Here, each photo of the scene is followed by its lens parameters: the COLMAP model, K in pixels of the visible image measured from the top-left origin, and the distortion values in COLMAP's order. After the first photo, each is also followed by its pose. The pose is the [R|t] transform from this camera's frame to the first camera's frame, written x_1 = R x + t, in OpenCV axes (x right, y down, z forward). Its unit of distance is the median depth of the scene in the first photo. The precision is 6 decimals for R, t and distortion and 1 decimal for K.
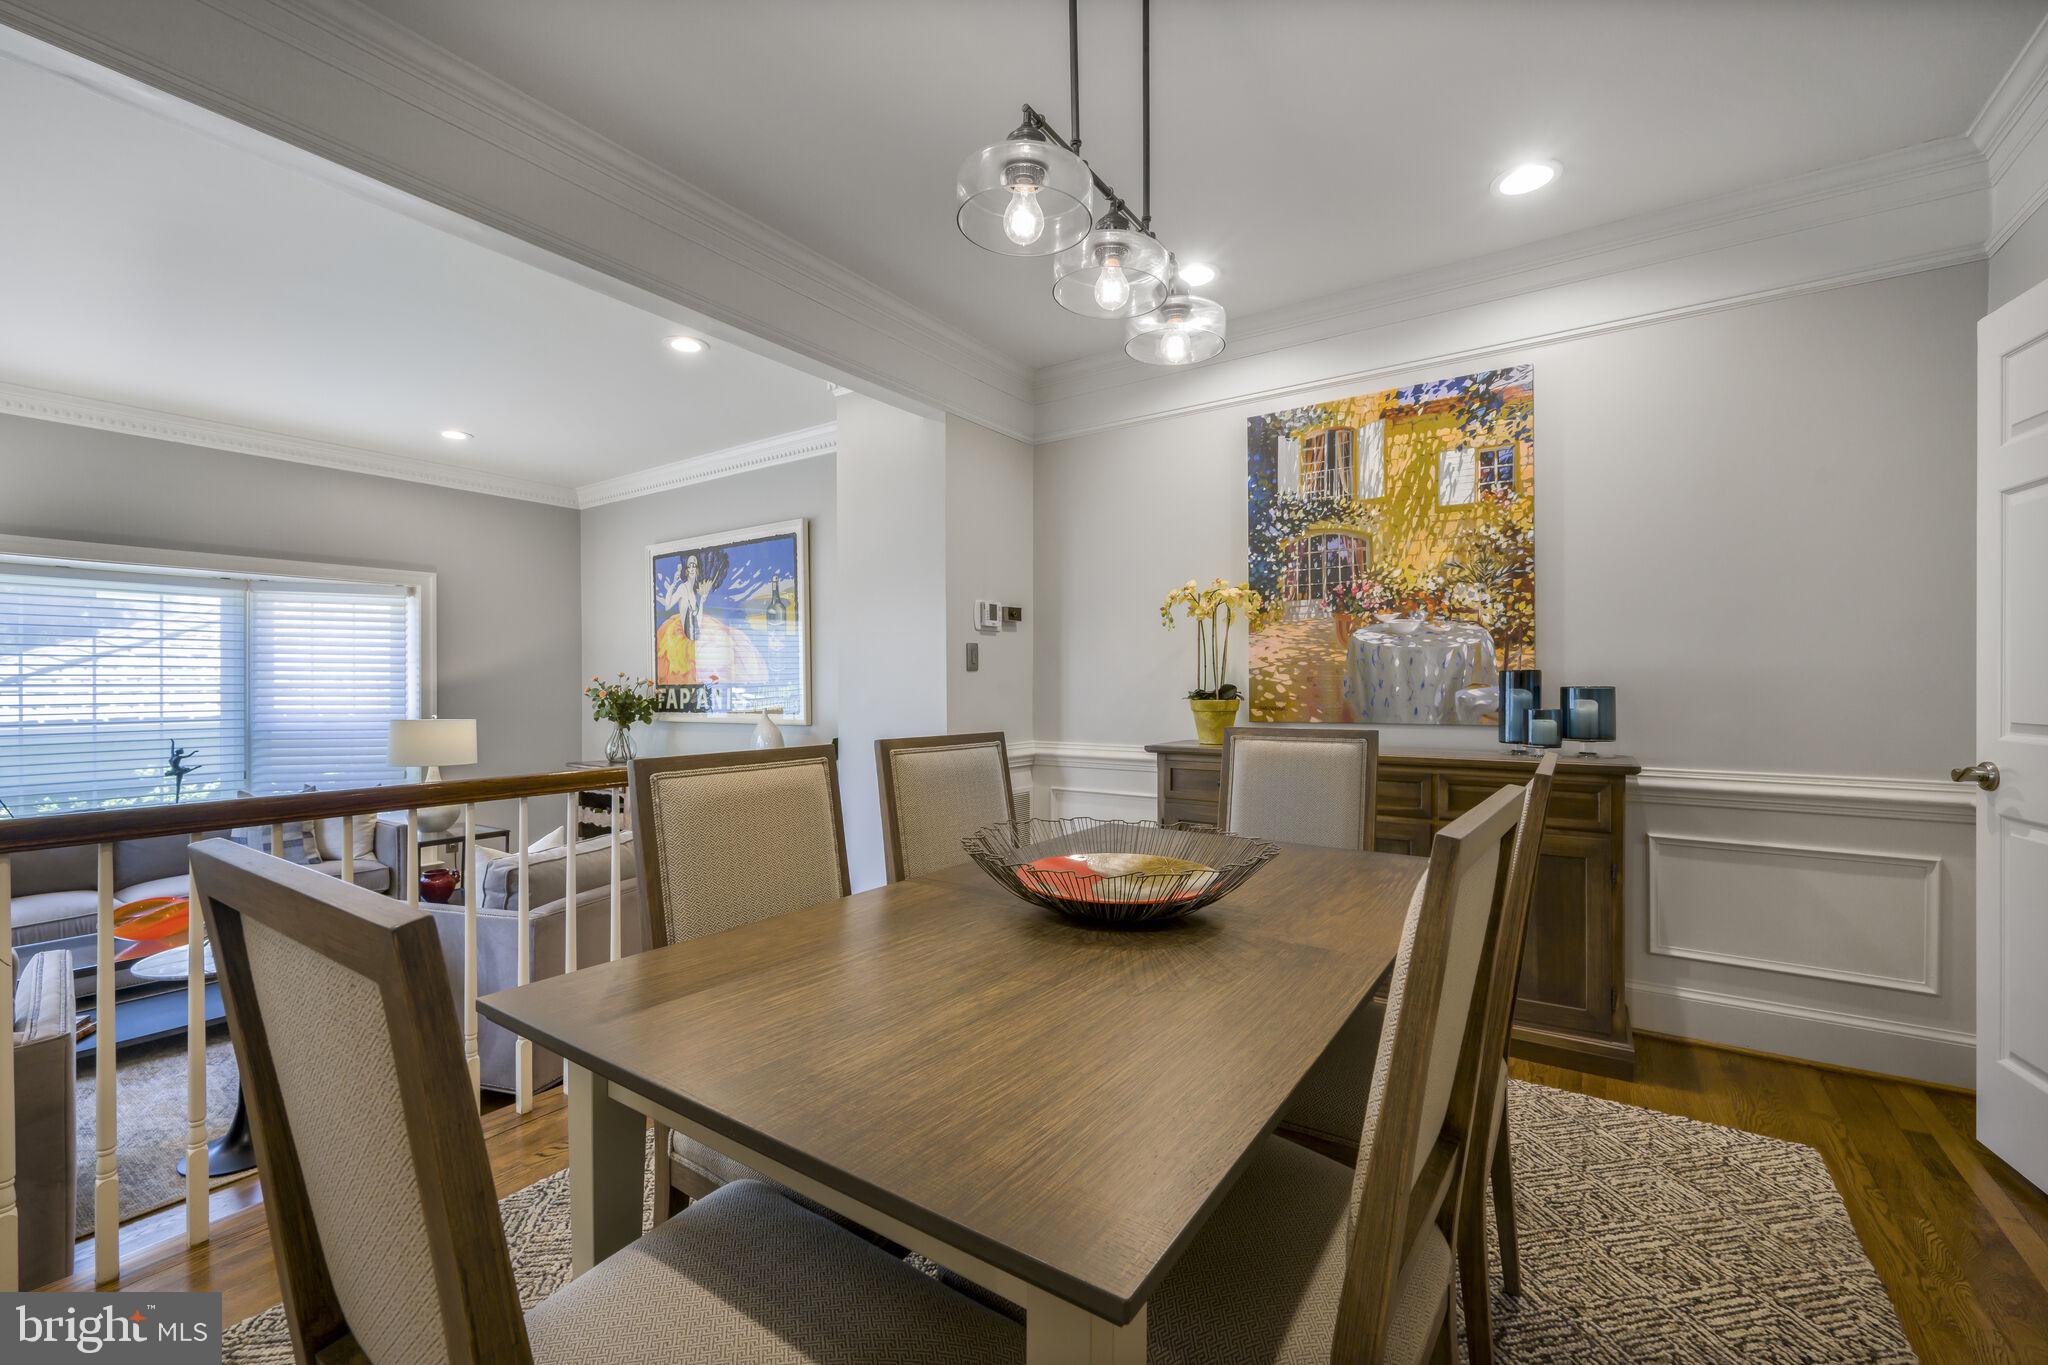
lens RADIAL K [[842.5, 0, 1022.4], [0, 842.5, 696.1], [0, 0, 1]] dist [-0.002494, -0.000176]
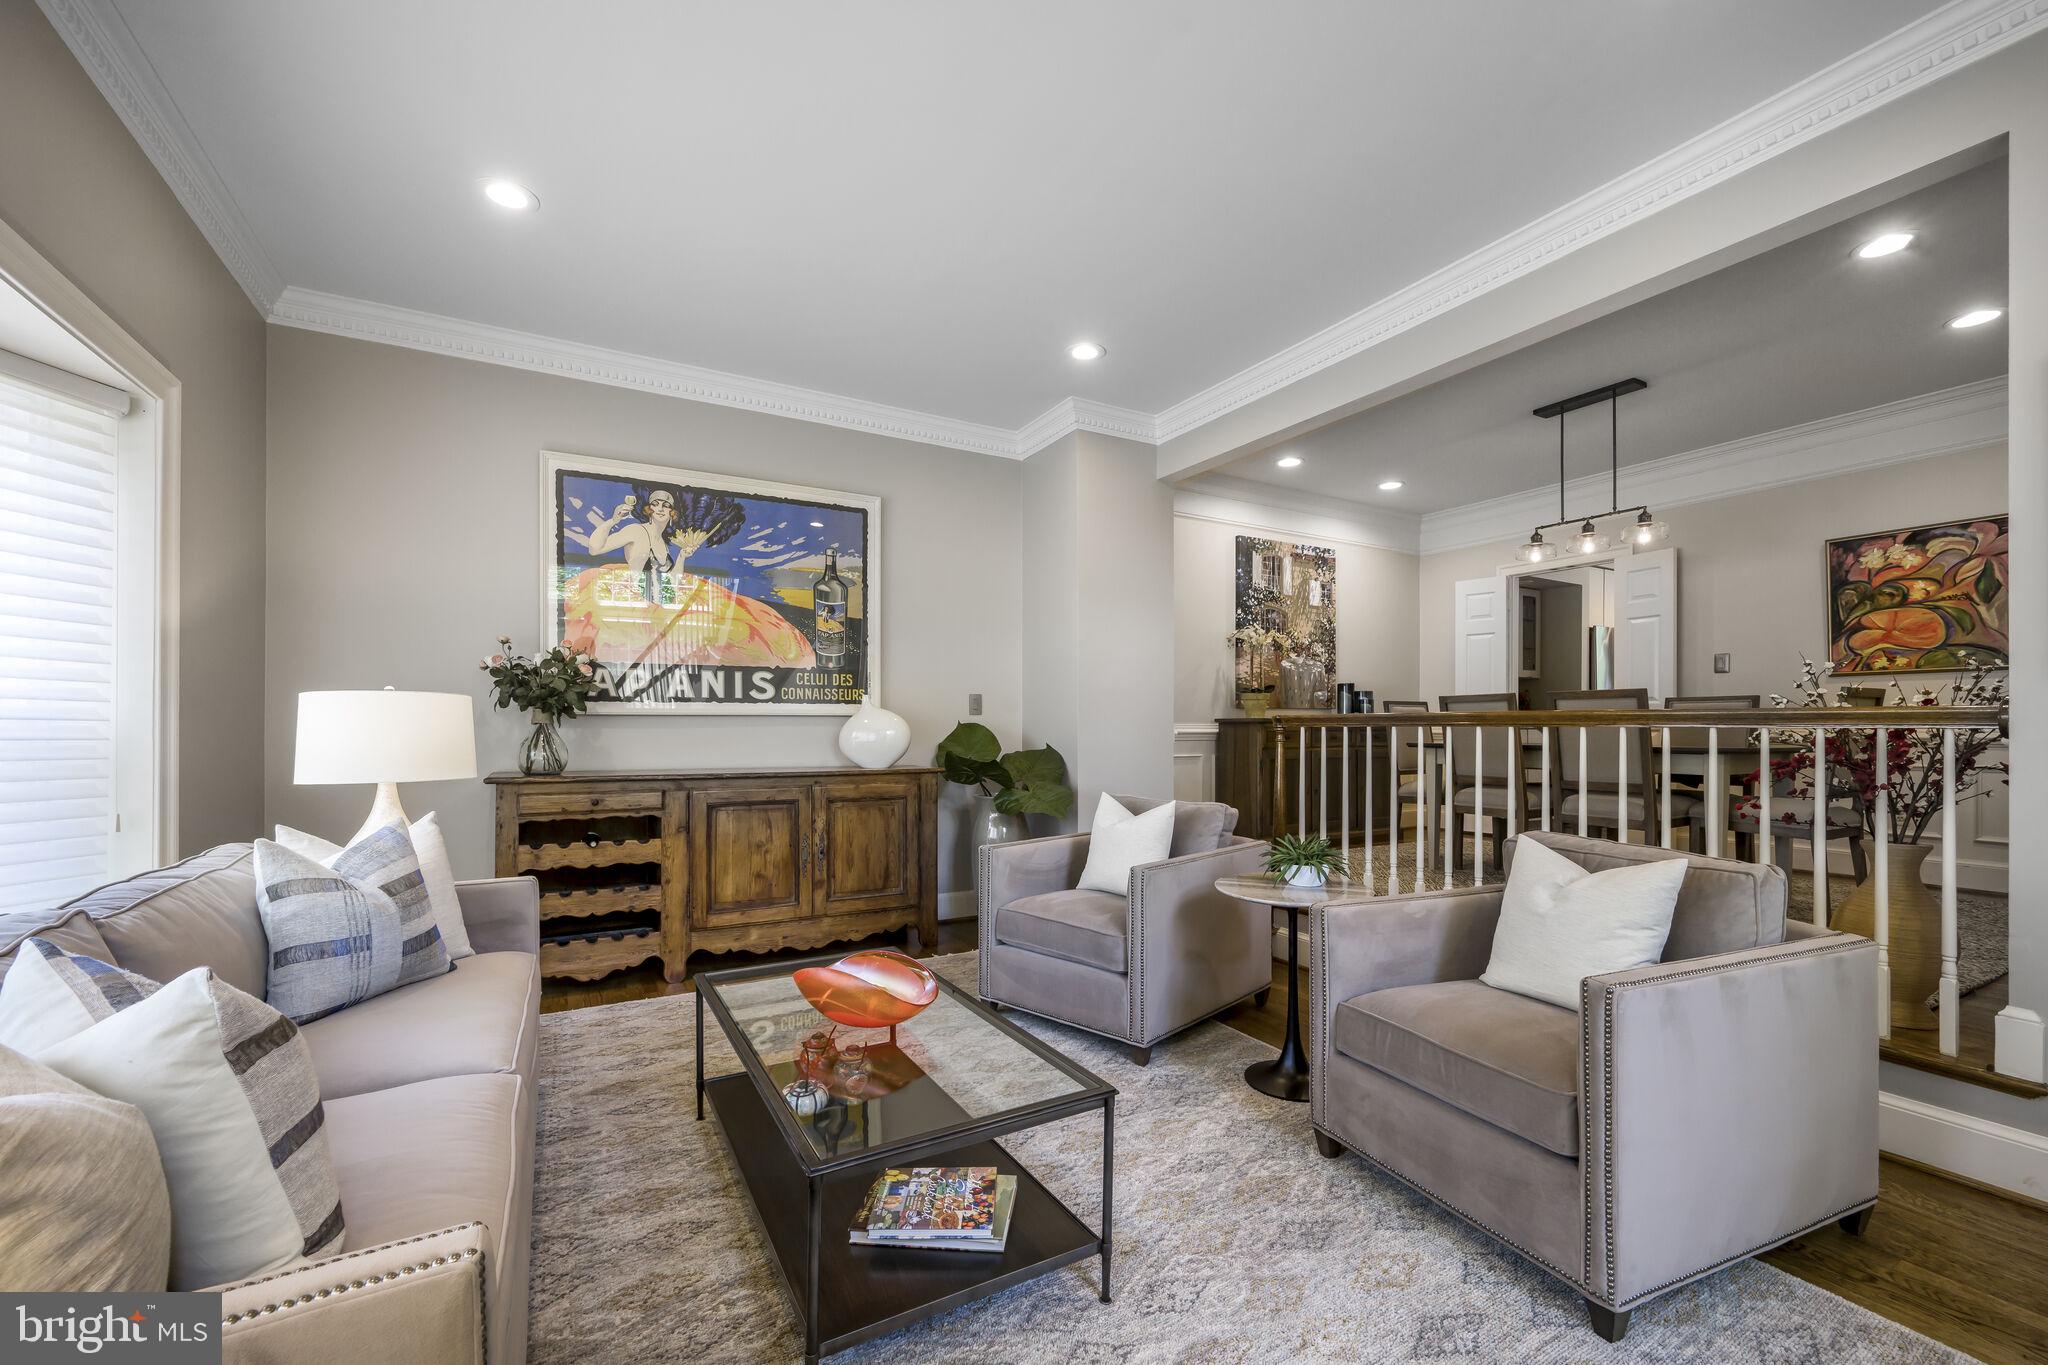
lens RADIAL K [[842.5, 0, 1028.1], [0, 842.5, 698.1], [0, 0, 1]] dist [-0.002494, -0.000176]
pose [[0.433134, 0.016871, 0.901172, -1.034941], [-0.008390, 0.999857, -0.014686, 0.027705], [-0.901290, -0.001200, 0.433214, 0.433656]]
